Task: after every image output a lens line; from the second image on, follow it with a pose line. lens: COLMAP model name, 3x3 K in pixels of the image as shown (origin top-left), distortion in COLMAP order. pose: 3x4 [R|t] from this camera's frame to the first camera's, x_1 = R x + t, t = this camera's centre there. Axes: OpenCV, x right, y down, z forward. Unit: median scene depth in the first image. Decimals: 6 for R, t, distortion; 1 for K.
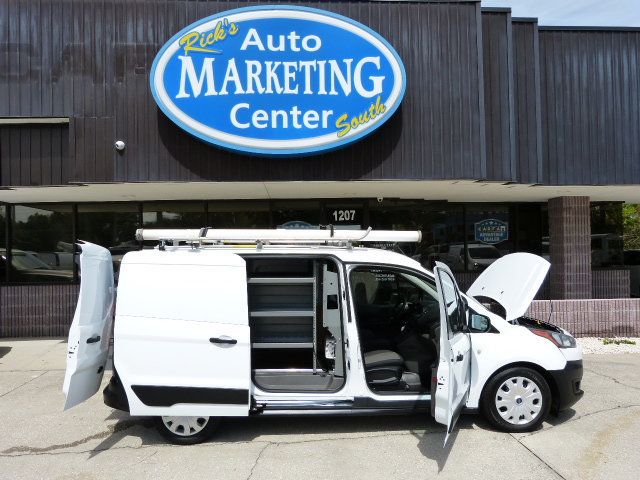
lens RADIAL K [[479.5, 0, 319.7], [0, 479.5, 241.2], [0, 0, 1]] dist [-0.029409, 0.019913]
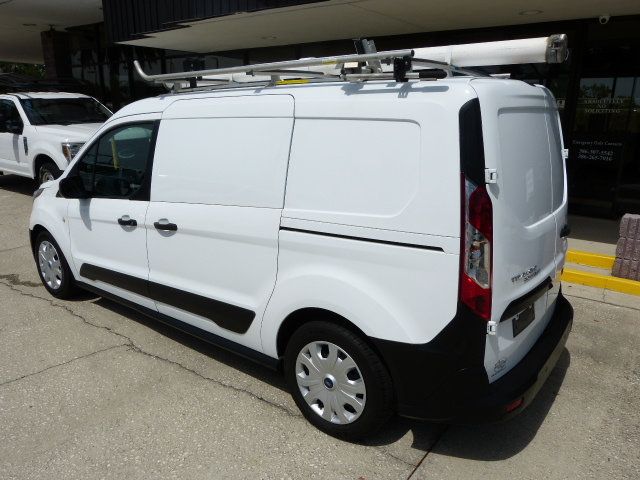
lens RADIAL K [[479.5, 0, 317.8], [0, 479.5, 239.6], [0, 0, 1]] dist [-0.029409, 0.019913]
pose [[0.768606, 0.191132, -0.610502, 0.376127], [-0.013344, 0.958906, 0.283409, 0.015773], [0.639583, -0.209683, 0.739572, 0.410606]]
